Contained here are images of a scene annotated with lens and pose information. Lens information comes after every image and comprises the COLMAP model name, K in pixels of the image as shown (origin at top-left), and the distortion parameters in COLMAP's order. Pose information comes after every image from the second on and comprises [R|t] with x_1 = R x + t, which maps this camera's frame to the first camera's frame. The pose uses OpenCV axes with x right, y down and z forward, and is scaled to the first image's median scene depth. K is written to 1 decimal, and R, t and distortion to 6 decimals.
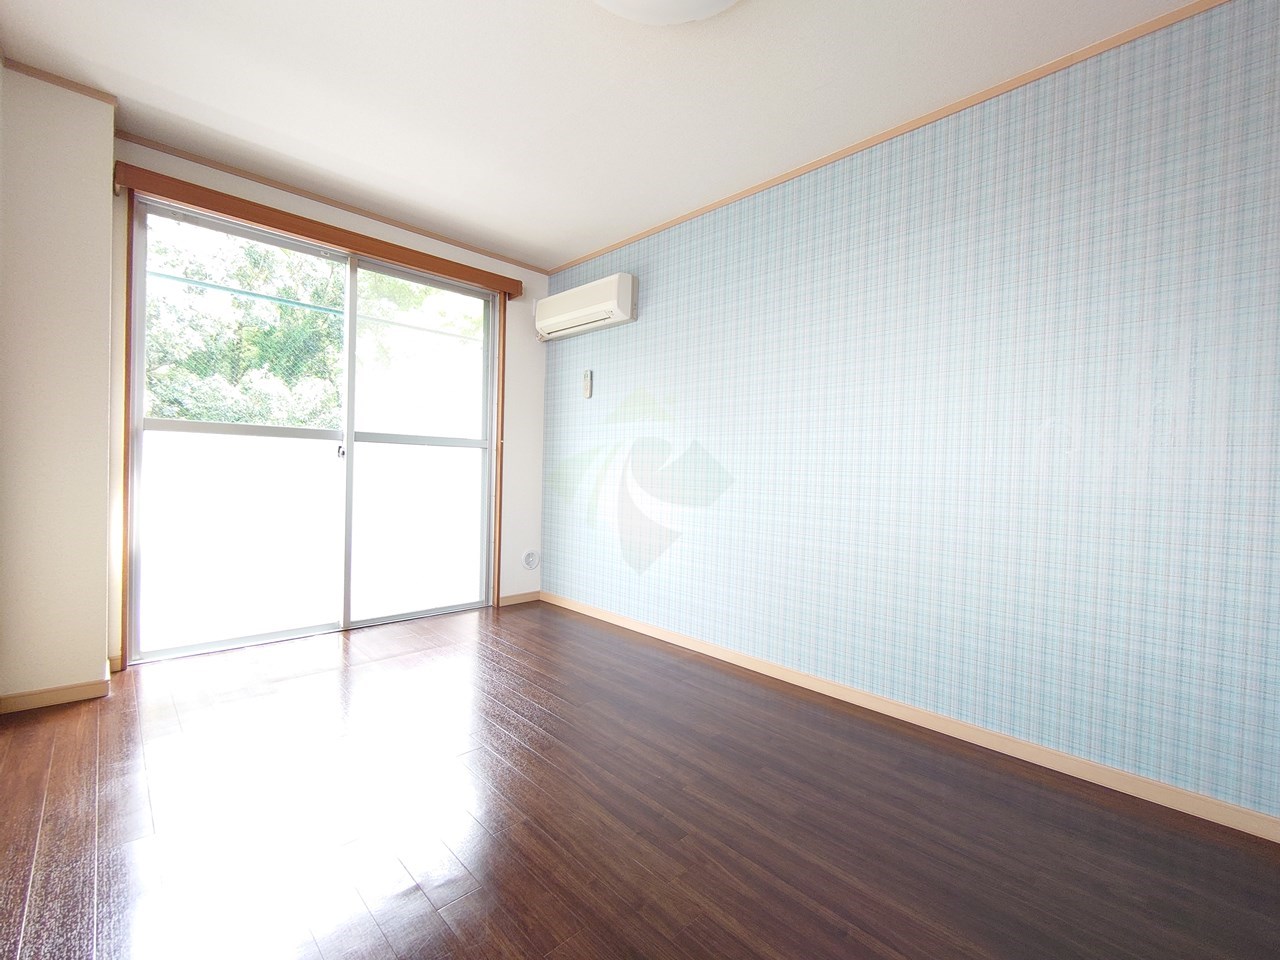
lens RADIAL K [[557.7, 0, 641.6], [0, 557.7, 480.8], [0, 0, 1]] dist [0.002440, -0.000137]
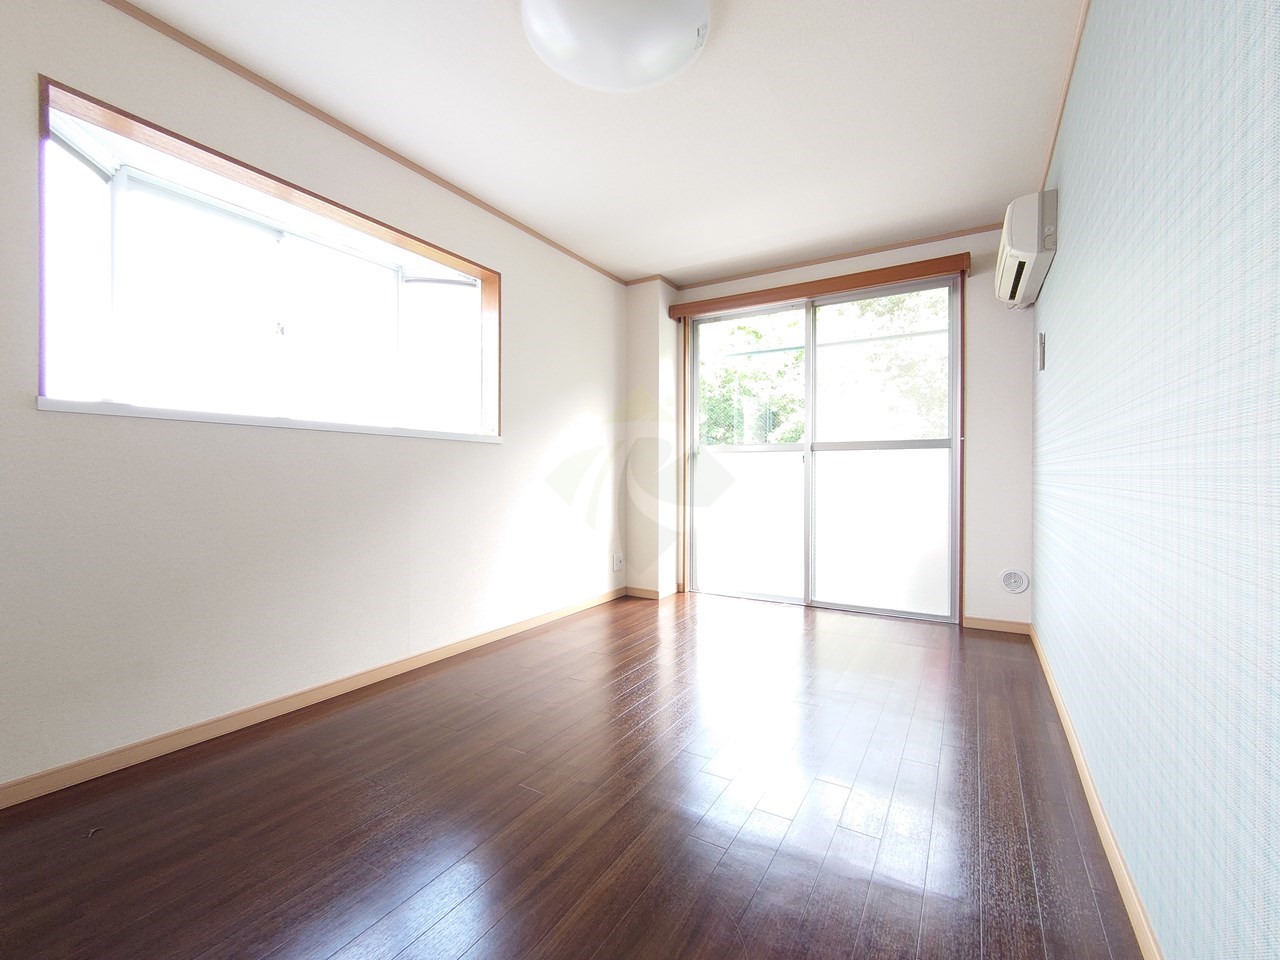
lens RADIAL K [[557.7, 0, 643.7], [0, 557.7, 478.4], [0, 0, 1]] dist [0.002440, -0.000137]
pose [[0.246230, -0.024891, -0.968892, 0.481584], [-0.013273, 0.999490, -0.029050, 0.024873], [0.969121, 0.020013, 0.245774, 0.297051]]
